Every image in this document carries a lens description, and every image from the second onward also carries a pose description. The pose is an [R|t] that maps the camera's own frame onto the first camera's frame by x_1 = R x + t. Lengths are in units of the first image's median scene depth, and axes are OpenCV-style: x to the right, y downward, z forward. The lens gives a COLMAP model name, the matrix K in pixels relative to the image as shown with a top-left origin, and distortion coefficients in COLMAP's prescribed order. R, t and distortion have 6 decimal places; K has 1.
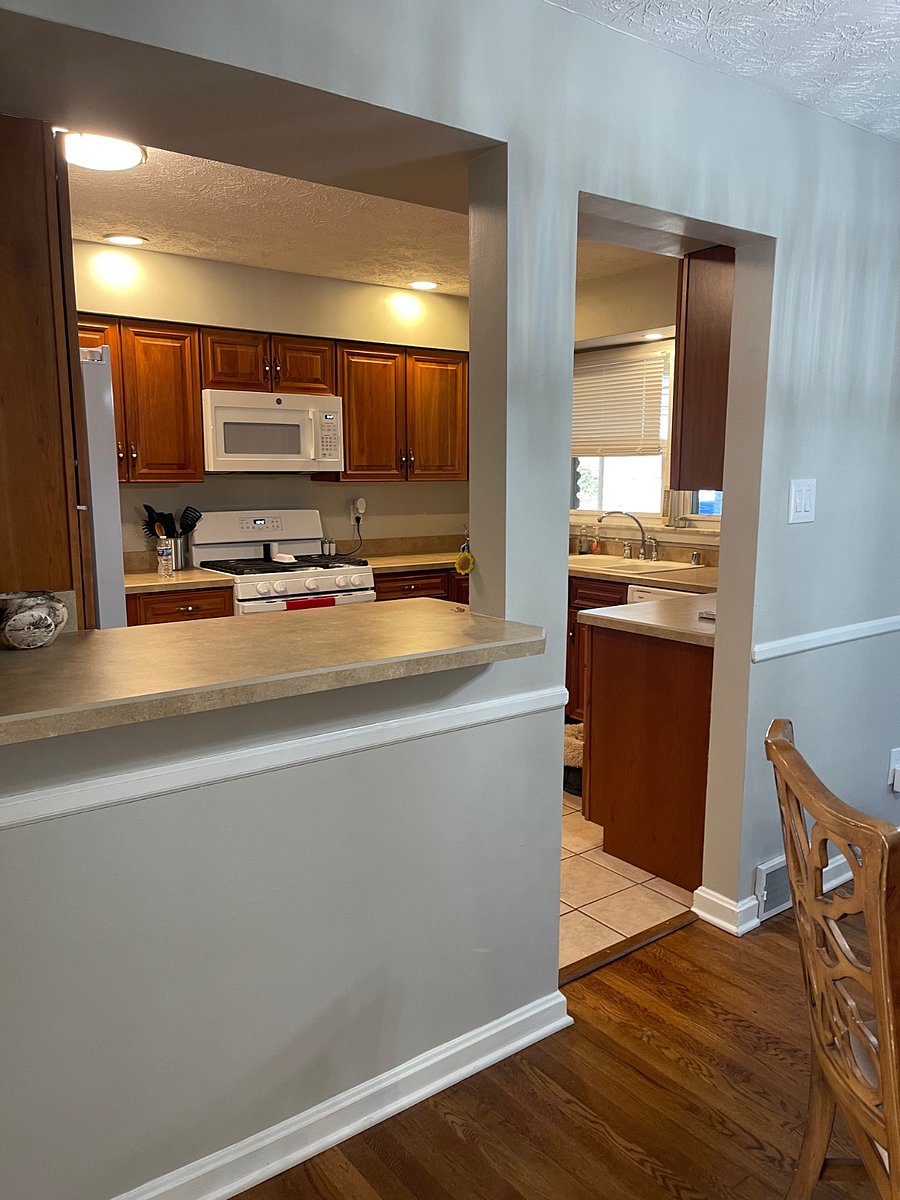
lens RADIAL K [[916.1, 0, 455.6], [0, 916.1, 607.4], [0, 0, 1]] dist [0.050079, -0.044955]
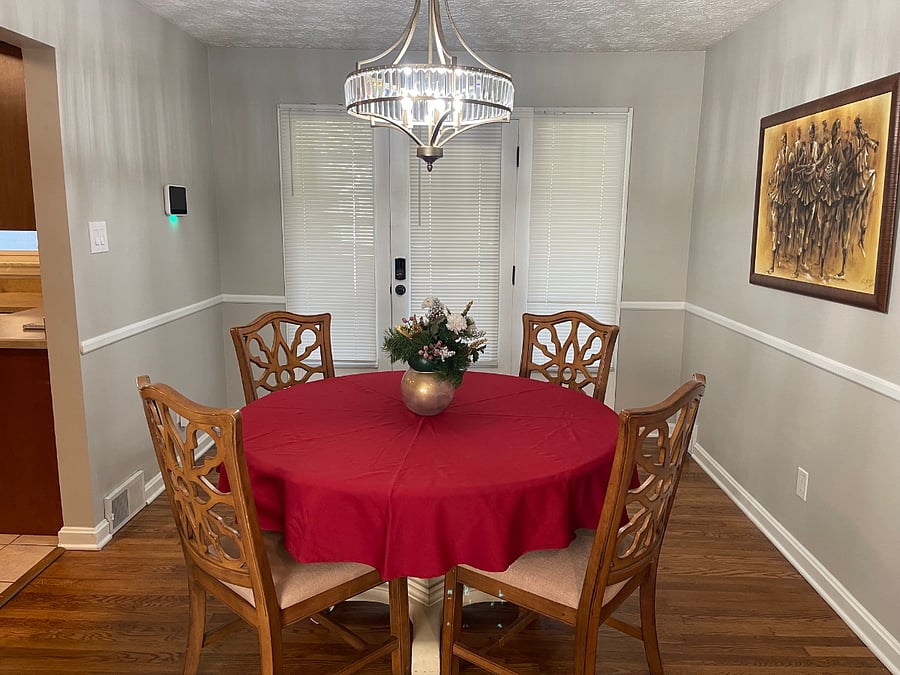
lens RADIAL K [[687.1, 0, 454.2], [0, 687.1, 340.3], [0, 0, 1]] dist [0.050079, -0.044955]
pose [[0.621038, -0.140323, 0.771117, -0.137409], [0.116539, 0.989439, 0.086194, 0.014016], [-0.775068, 0.036336, 0.630832, -0.100489]]
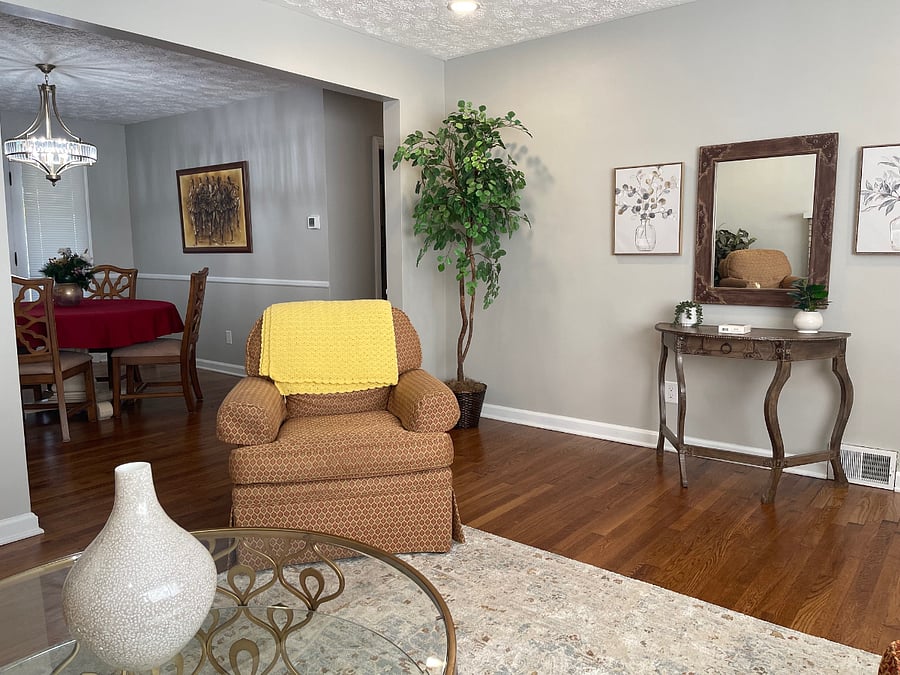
lens RADIAL K [[687.1, 0, 453.9], [0, 687.1, 338.4], [0, 0, 1]] dist [0.050079, -0.044955]
pose [[-0.239487, -0.127422, 0.962502, -1.082753], [0.154585, 0.973700, 0.167368, 0.085586], [-0.958514, 0.188871, -0.213491, -0.077379]]
